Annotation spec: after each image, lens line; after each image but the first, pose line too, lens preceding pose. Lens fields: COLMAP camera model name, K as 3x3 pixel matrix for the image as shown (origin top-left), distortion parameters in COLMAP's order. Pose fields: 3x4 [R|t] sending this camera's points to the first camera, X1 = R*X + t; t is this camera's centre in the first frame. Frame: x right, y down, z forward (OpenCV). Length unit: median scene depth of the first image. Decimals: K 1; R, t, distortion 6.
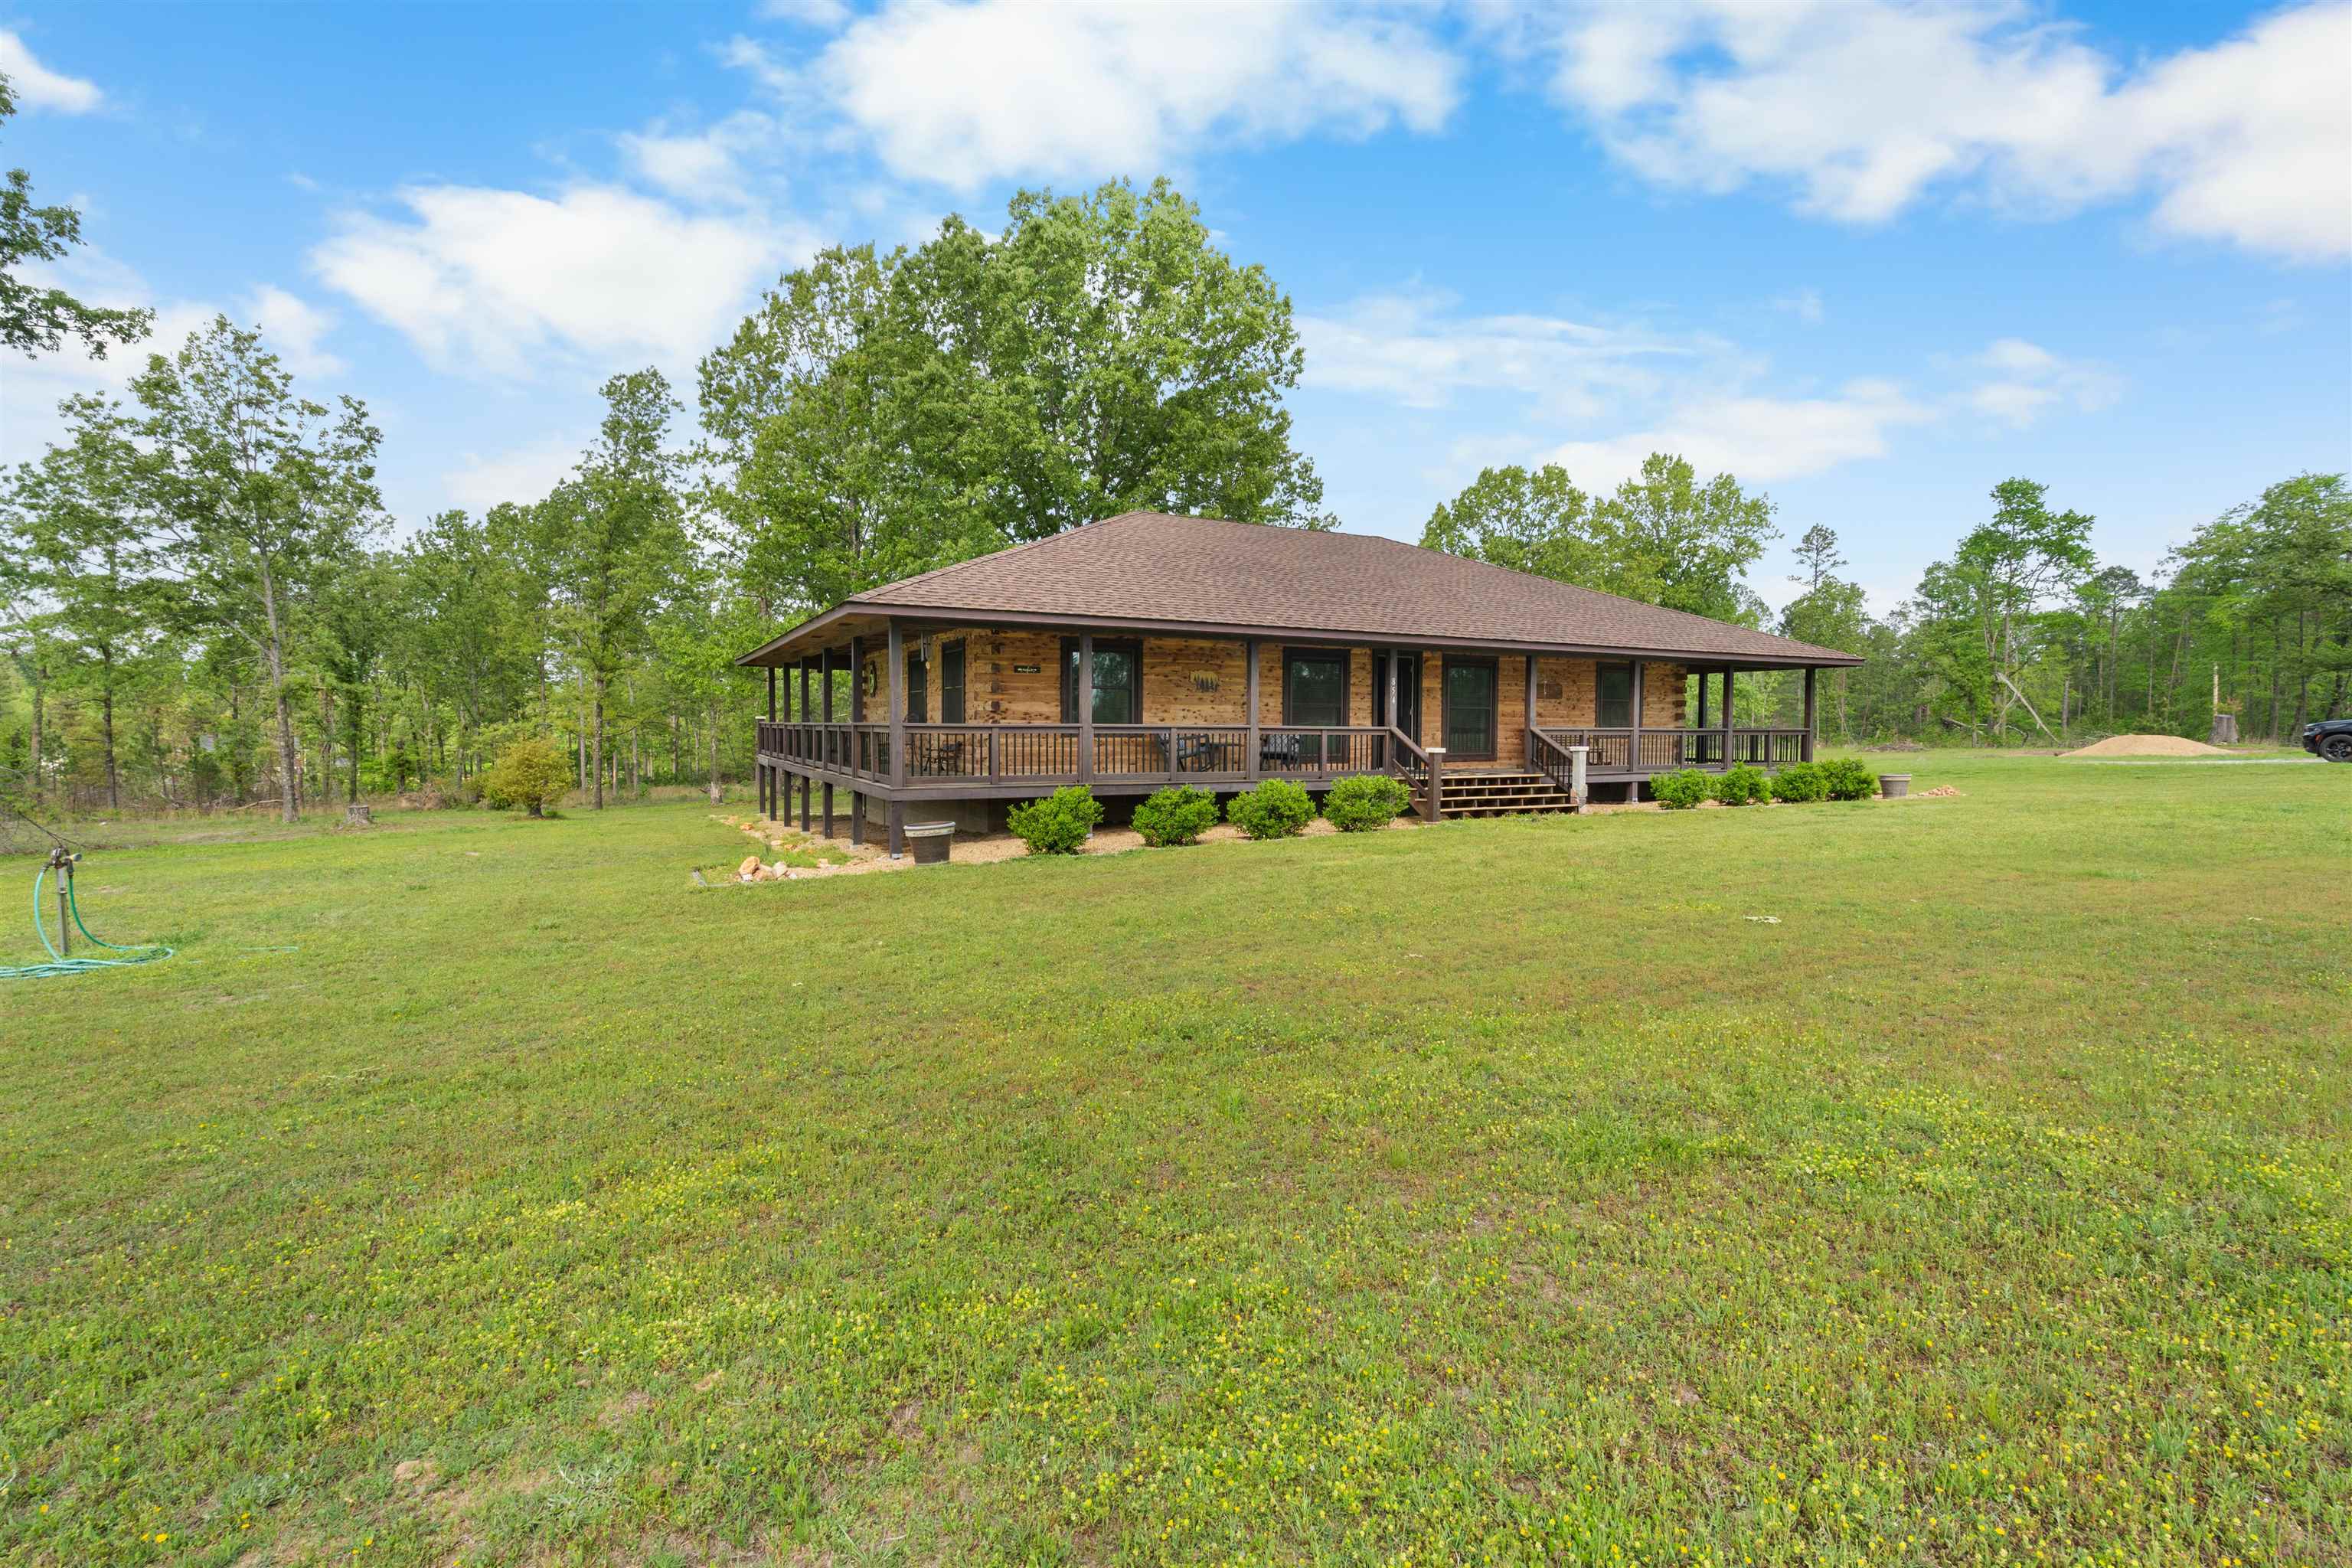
lens RADIAL K [[1120.9, 0, 1177.7], [0, 1120.9, 754.5], [0, 0, 1]] dist [-0.001335, -0.000495]
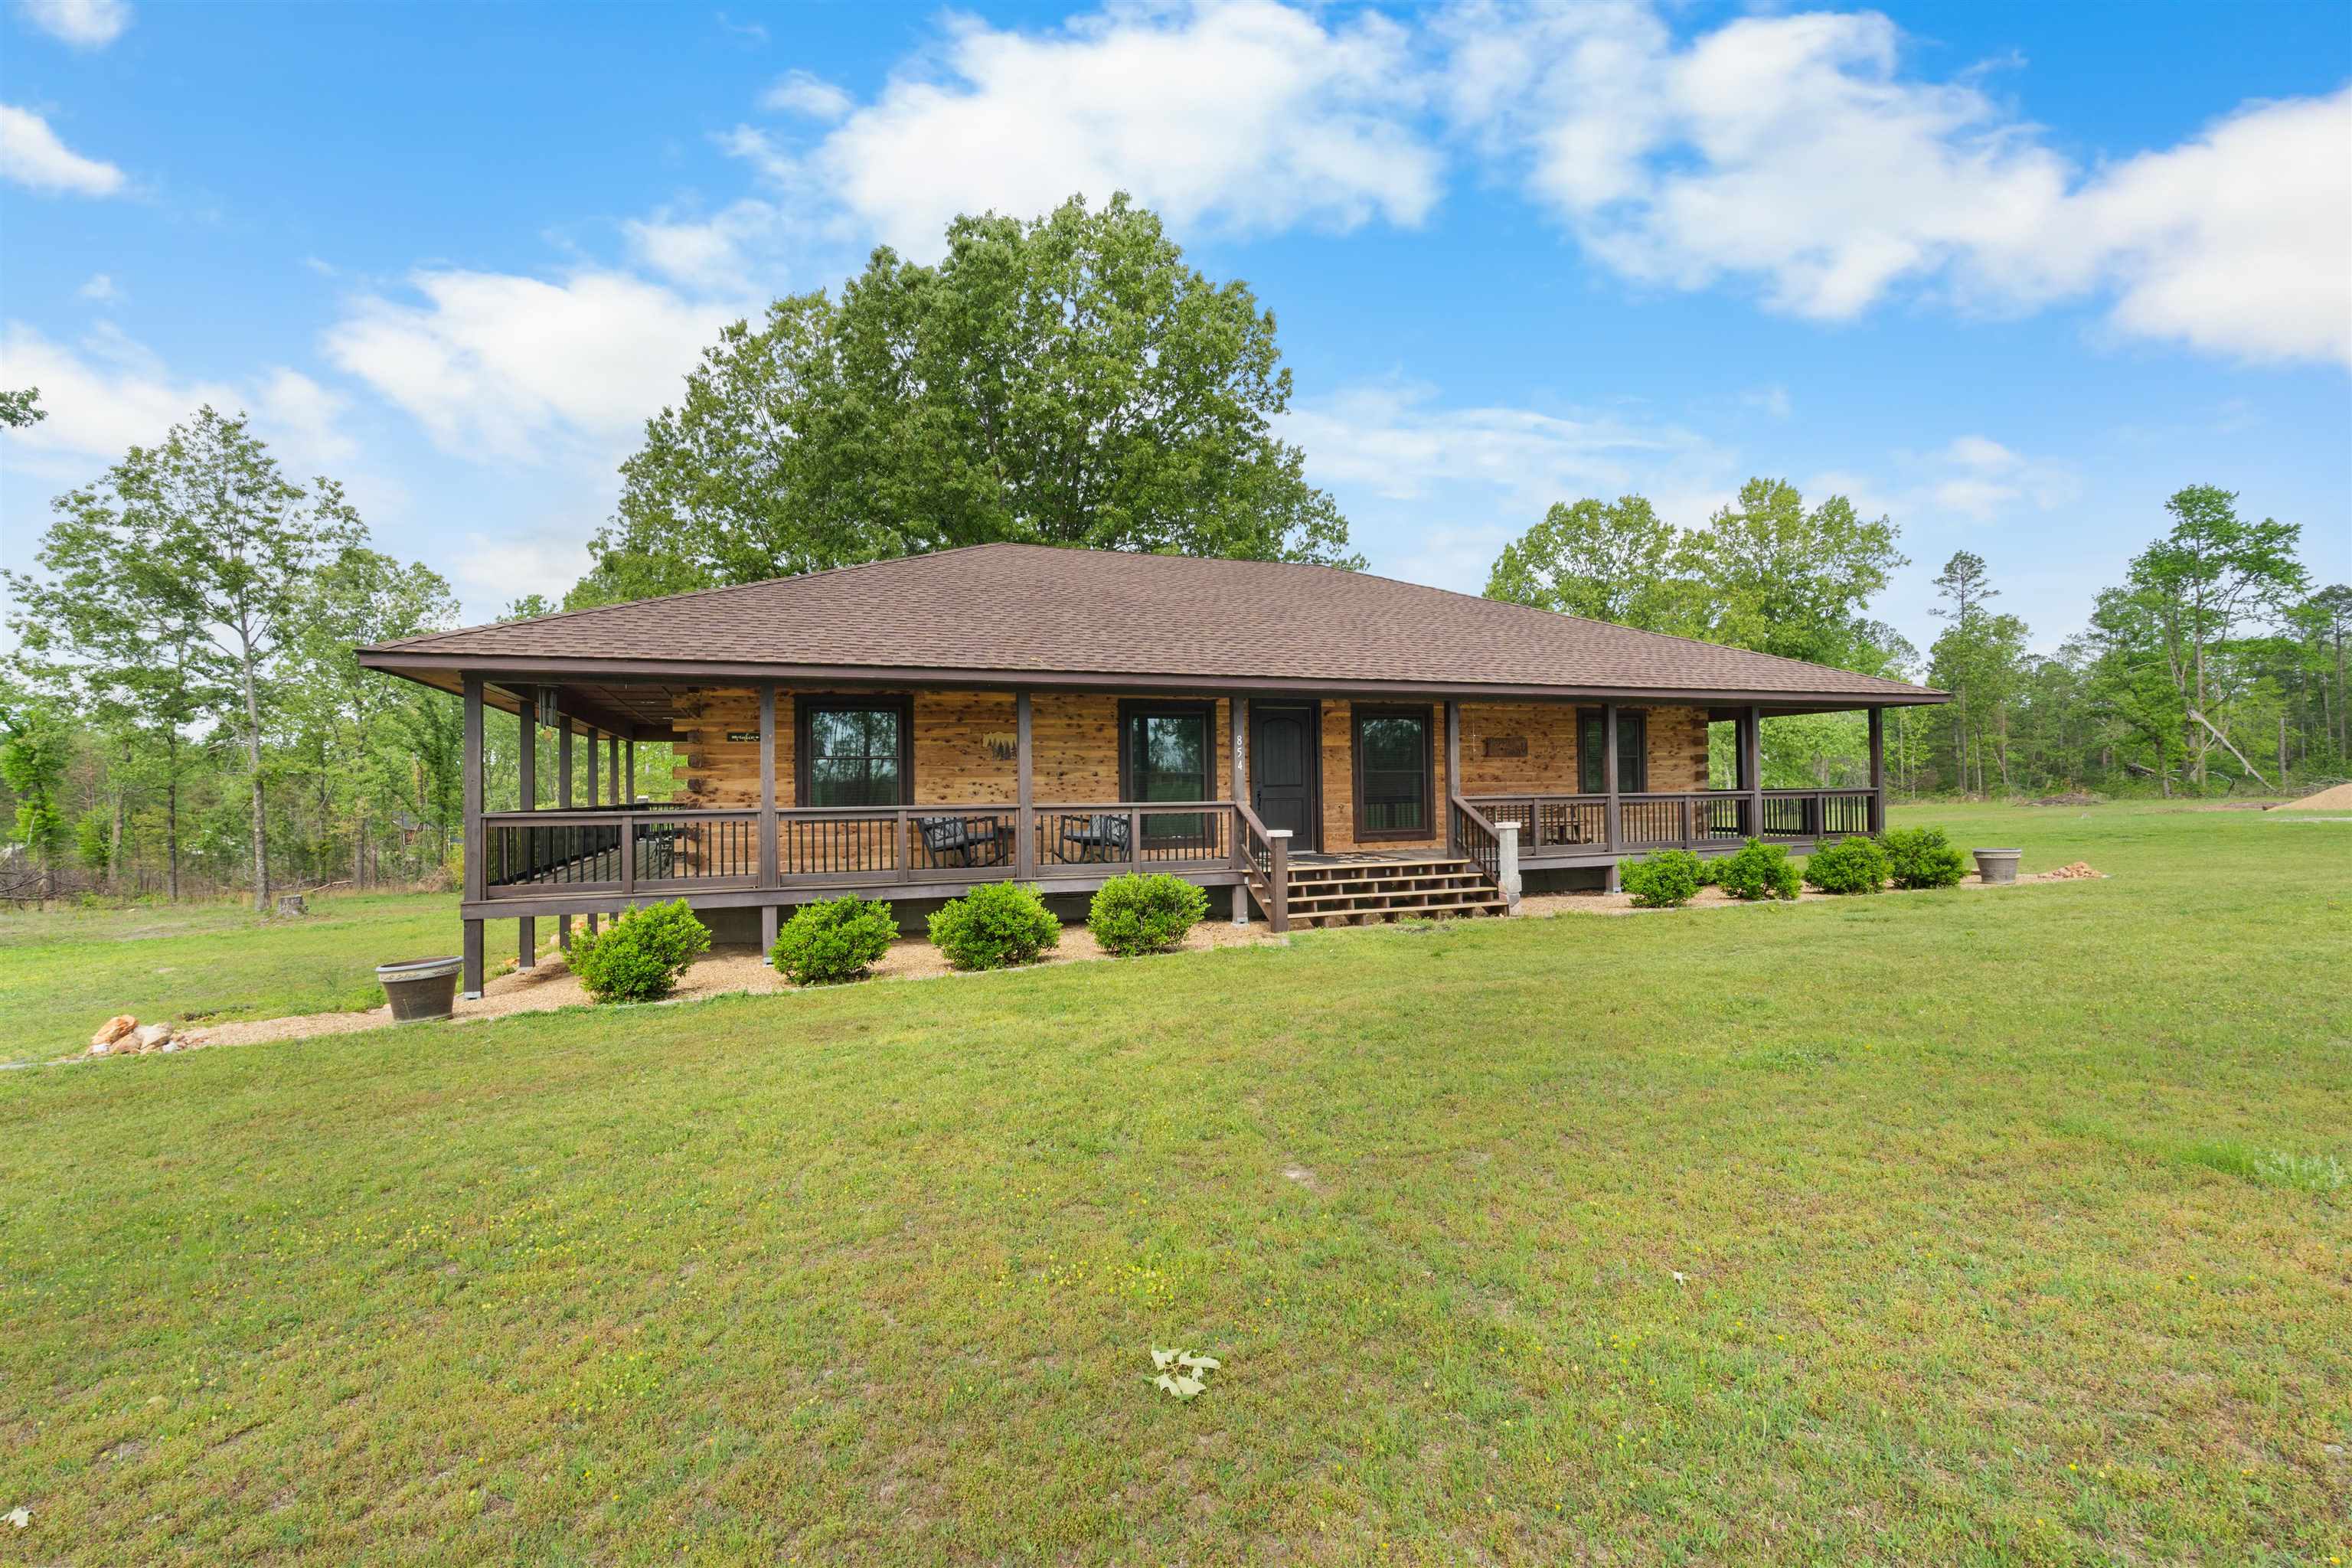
lens RADIAL K [[1109.5, 0, 1176.4], [0, 1109.5, 746.6], [0, 0, 1]] dist [-0.005325, 0.000440]
pose [[0.992378, -0.024240, -0.120824, 0.073119], [0.016541, 0.997792, -0.064325, -0.004292], [0.122117, 0.061836, 0.990588, 0.080006]]
